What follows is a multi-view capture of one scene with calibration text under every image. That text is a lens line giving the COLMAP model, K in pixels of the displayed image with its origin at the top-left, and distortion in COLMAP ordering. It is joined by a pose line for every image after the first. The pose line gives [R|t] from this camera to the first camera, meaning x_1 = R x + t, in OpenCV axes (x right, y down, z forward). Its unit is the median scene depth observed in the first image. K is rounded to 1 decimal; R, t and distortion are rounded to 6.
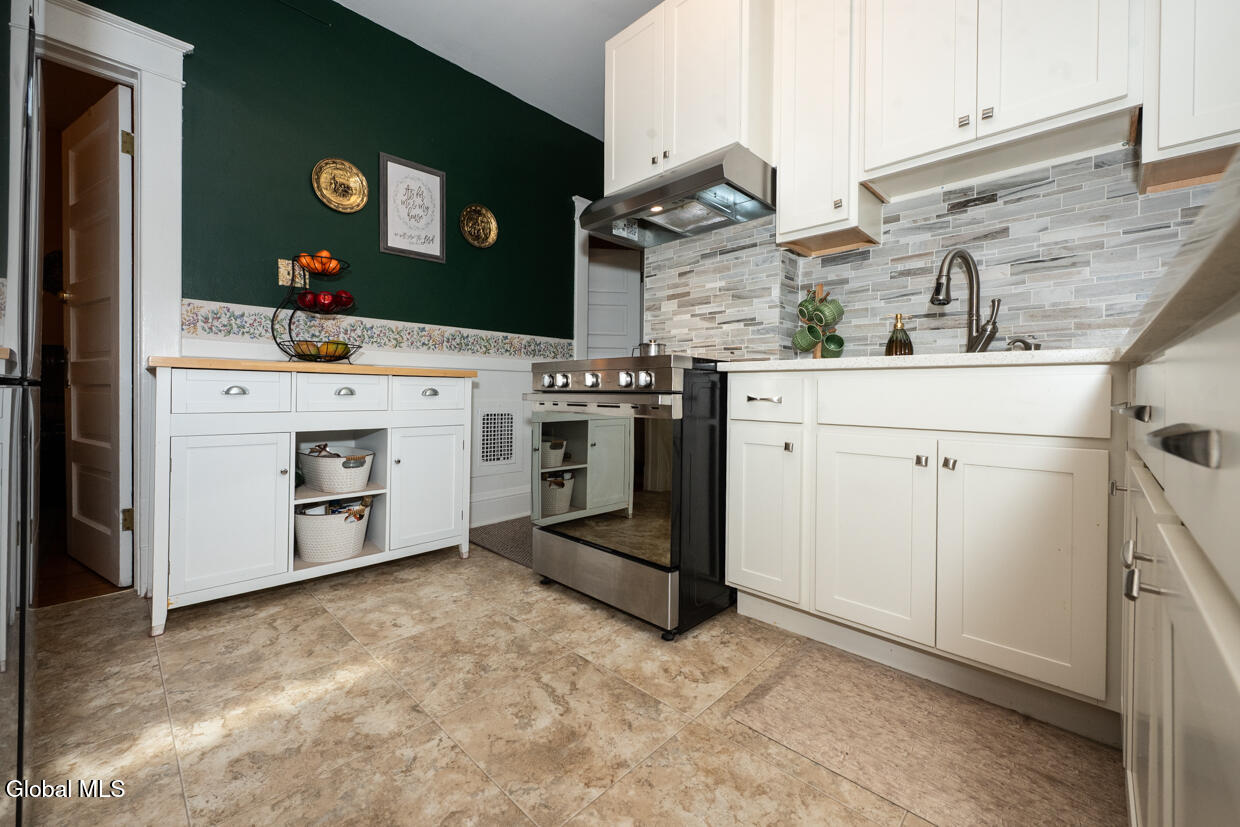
lens RADIAL K [[484.7, 0, 622.0], [0, 484.7, 393.8], [0, 0, 1]] dist [0.001132, 0.000149]
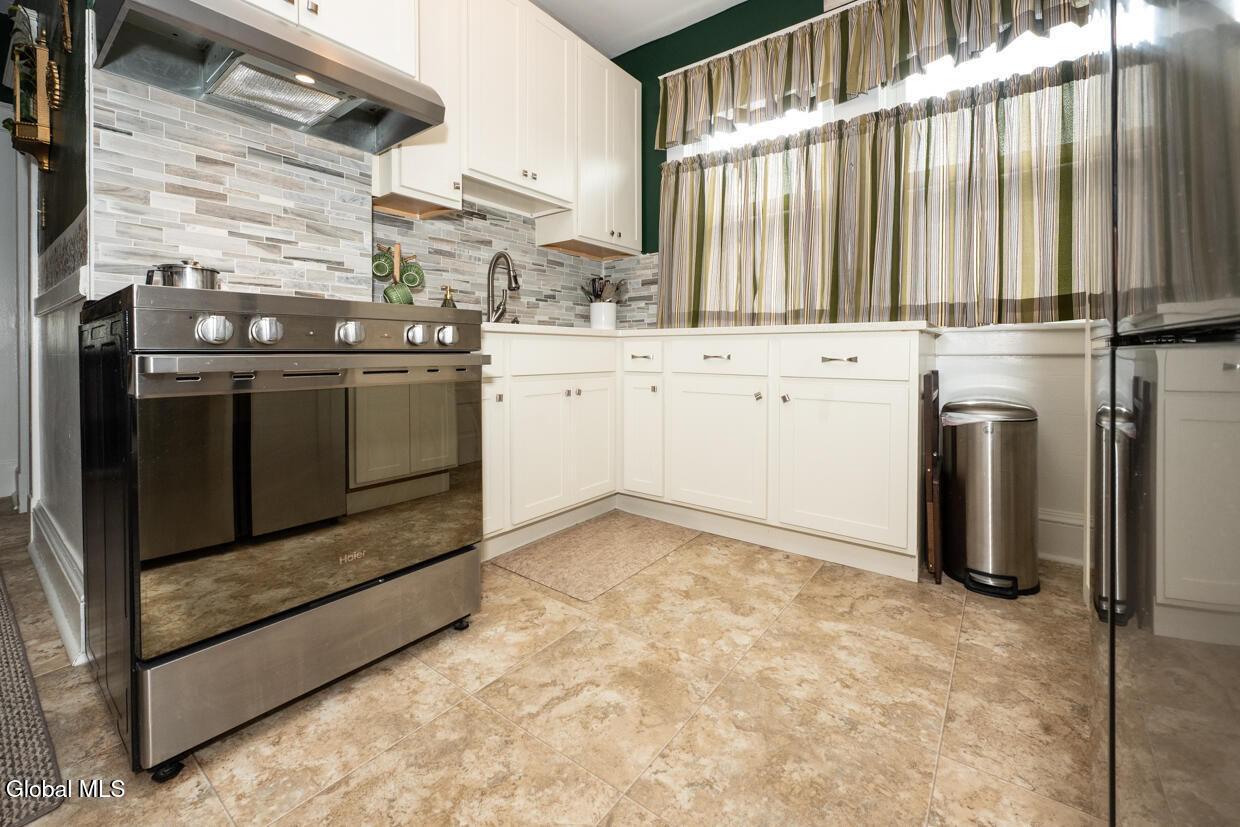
lens RADIAL K [[521.1, 0, 604.9], [0, 521.1, 360.5], [0, 0, 1]] dist [-0.000795, -0.000074]
pose [[-0.101384, -0.022948, 0.994583, -0.912174], [0.004559, 0.999713, 0.023531, -0.007789], [-0.994837, 0.006920, -0.101251, 0.867101]]
